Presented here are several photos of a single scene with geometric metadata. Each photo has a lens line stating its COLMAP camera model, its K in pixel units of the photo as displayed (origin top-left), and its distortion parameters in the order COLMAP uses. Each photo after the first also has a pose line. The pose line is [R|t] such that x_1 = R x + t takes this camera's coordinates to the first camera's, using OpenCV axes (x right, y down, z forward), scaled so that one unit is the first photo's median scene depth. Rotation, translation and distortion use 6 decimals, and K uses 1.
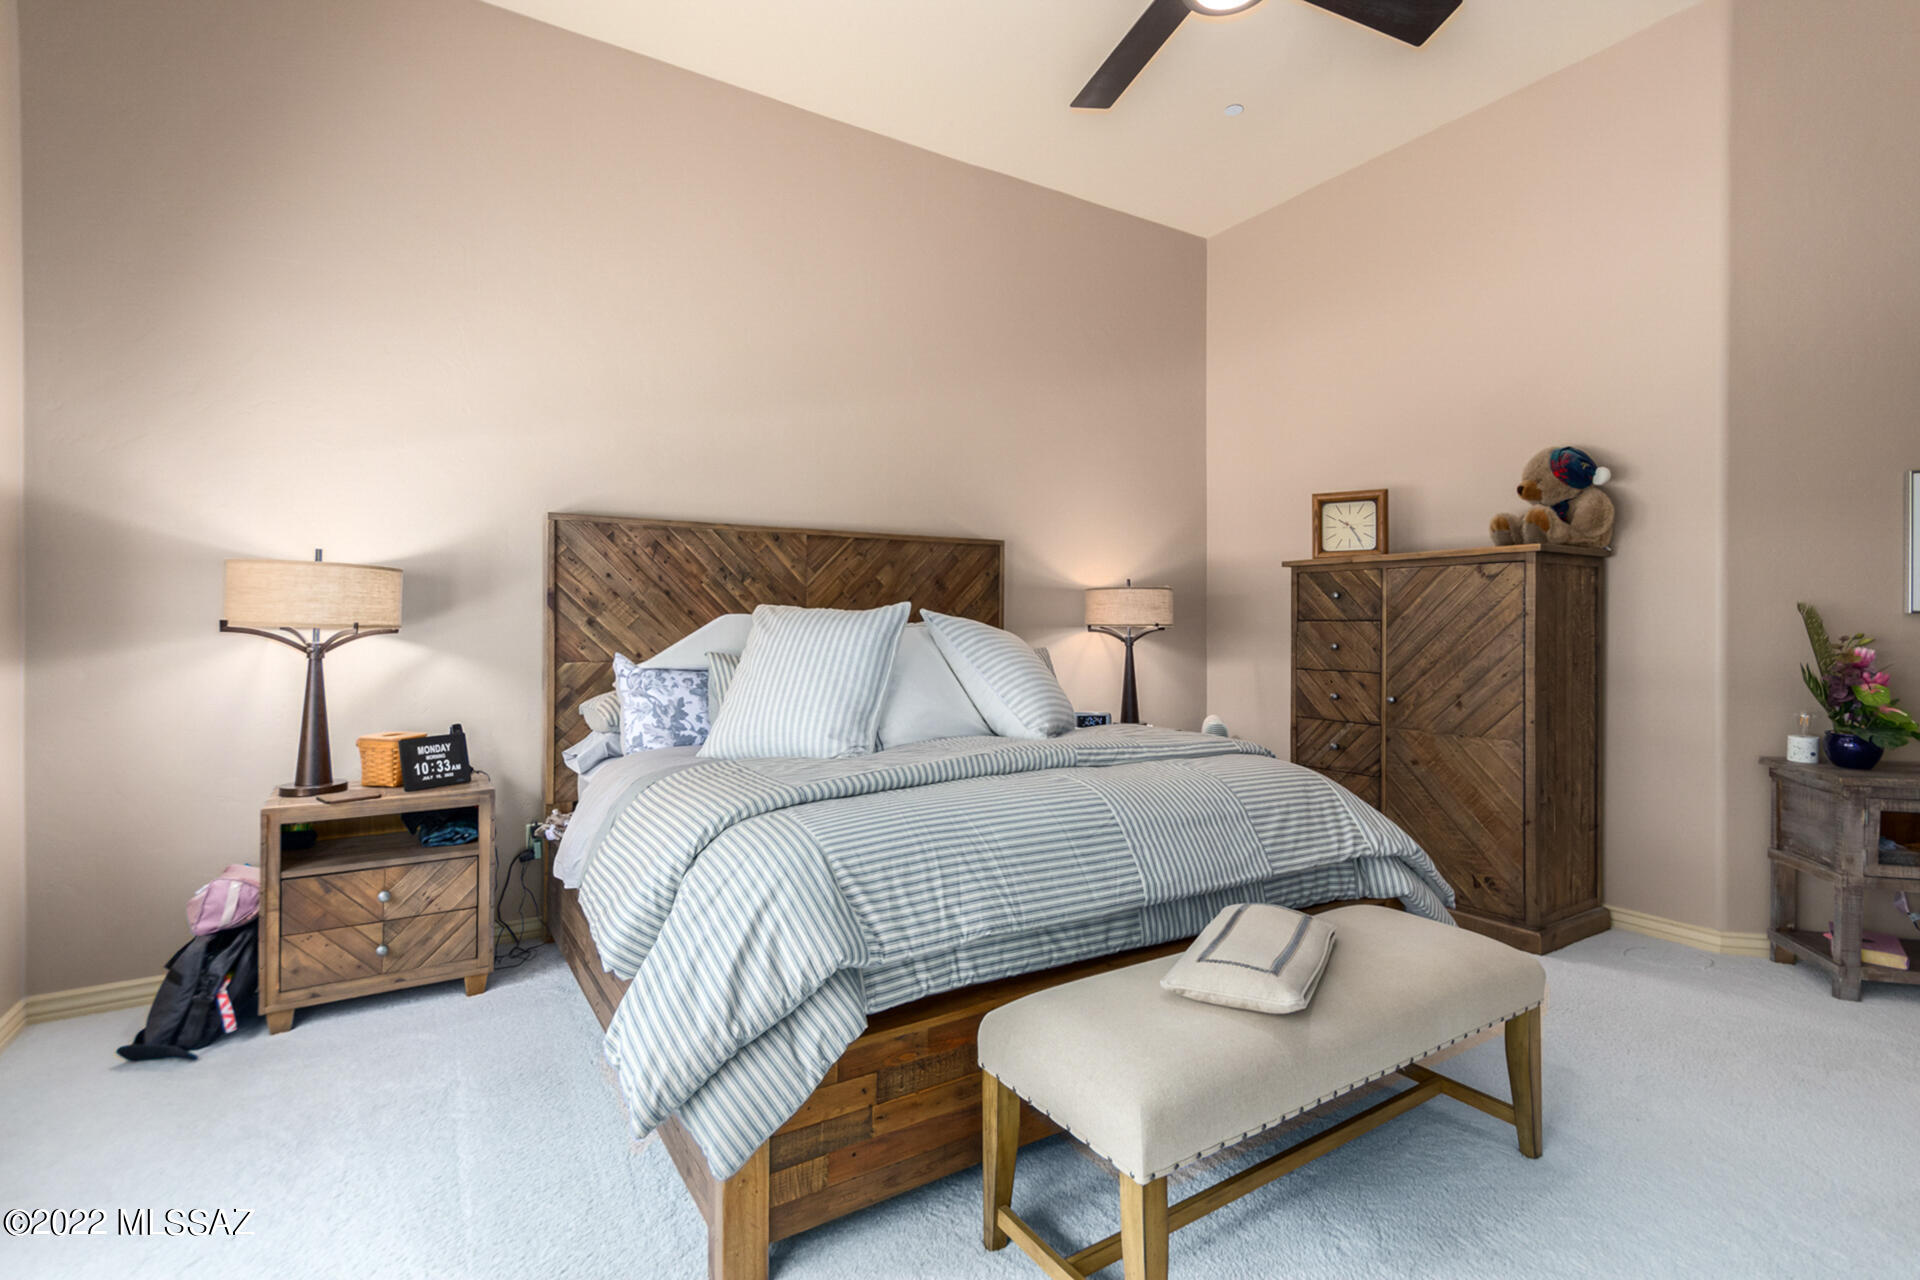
lens RADIAL K [[890.0, 0, 953.1], [0, 890.0, 630.6], [0, 0, 1]] dist [-0.000990, 0.000097]
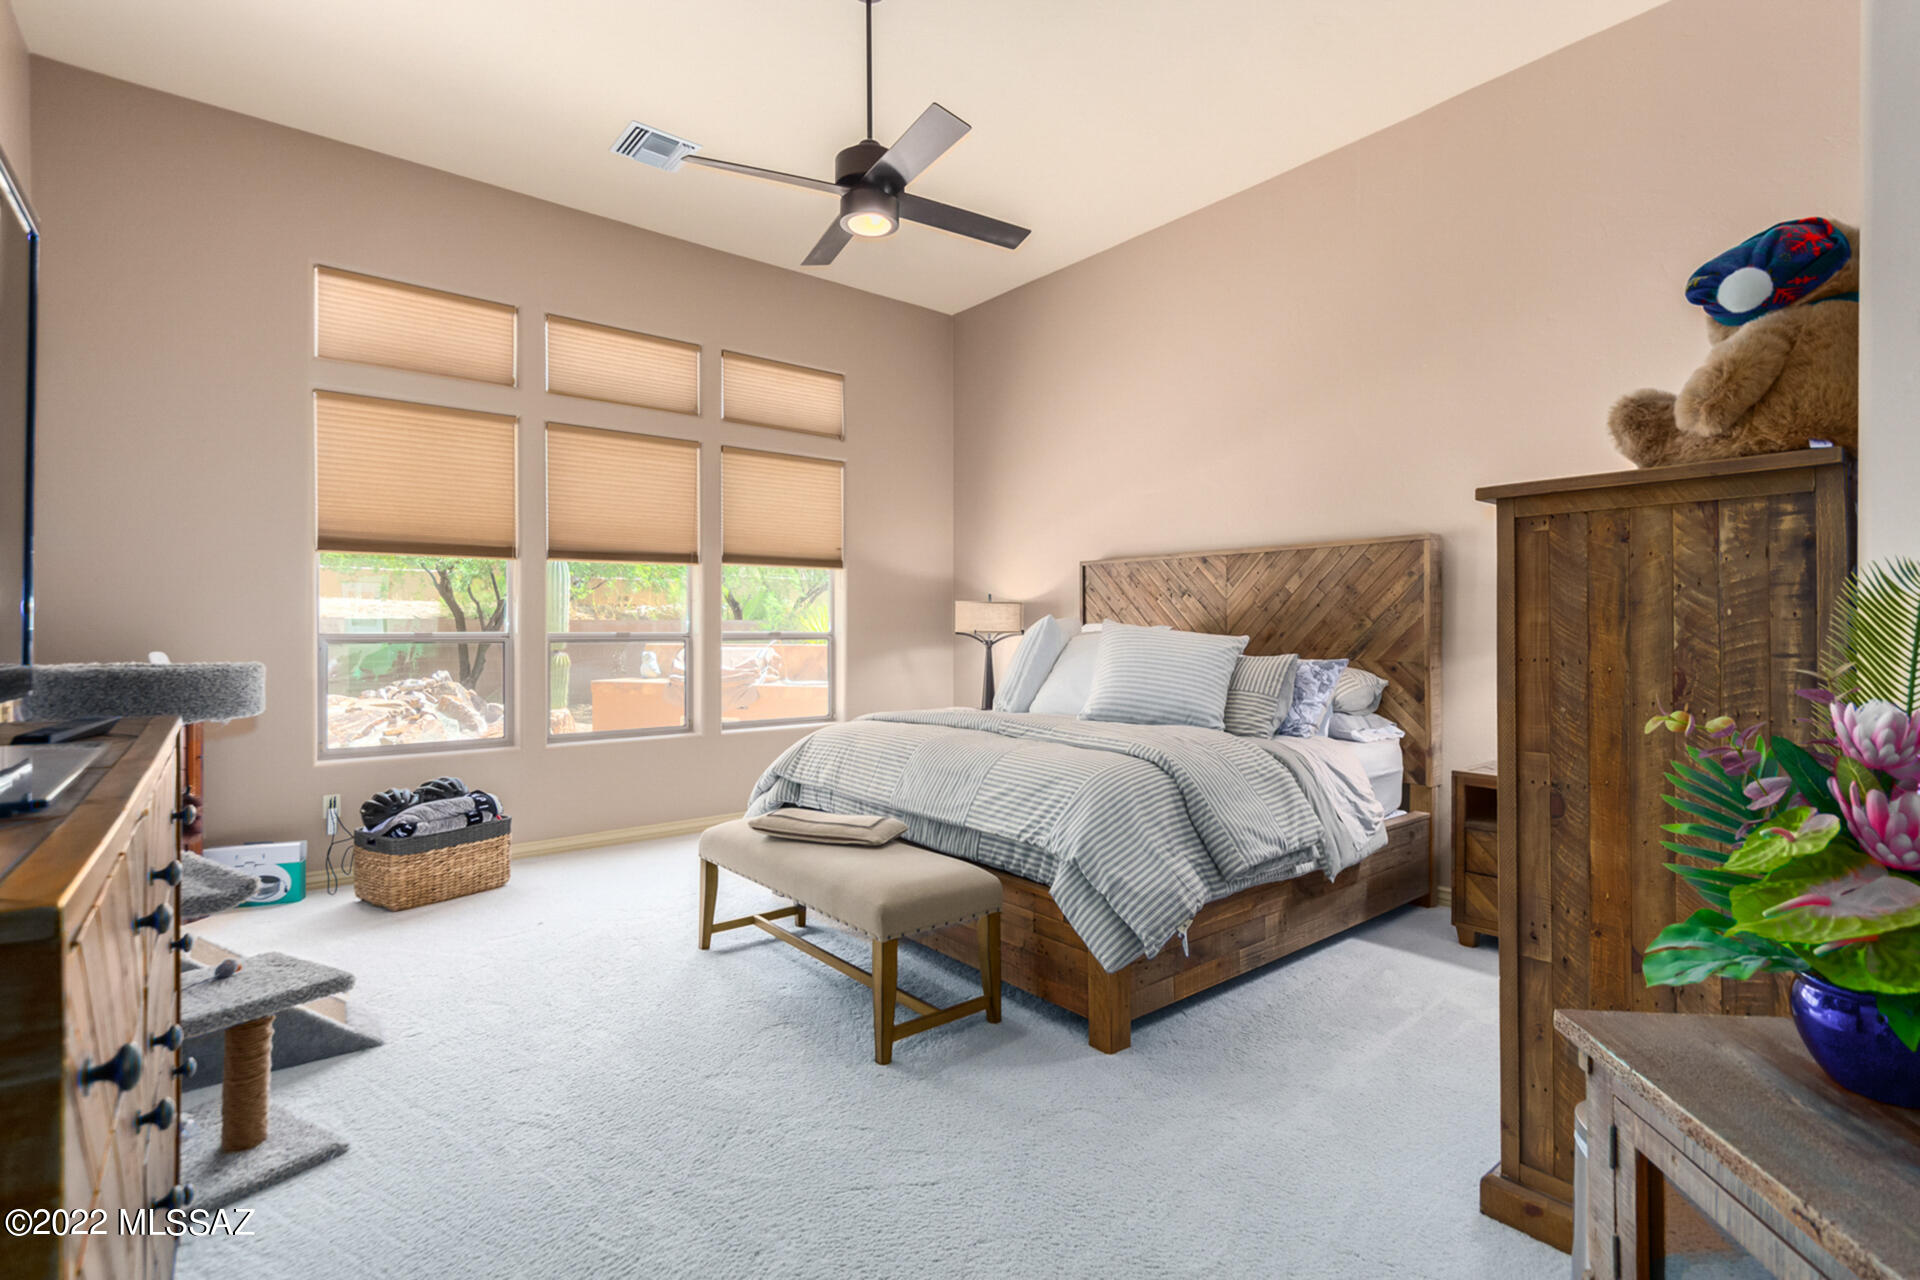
lens RADIAL K [[890.0, 0, 955.9], [0, 890.0, 634.3], [0, 0, 1]] dist [-0.000990, 0.000097]
pose [[0.127933, 0.003316, -0.991777, 1.110815], [0.000531, 0.999994, 0.003412, -0.006046], [0.991783, -0.000964, 0.127931, 0.555267]]
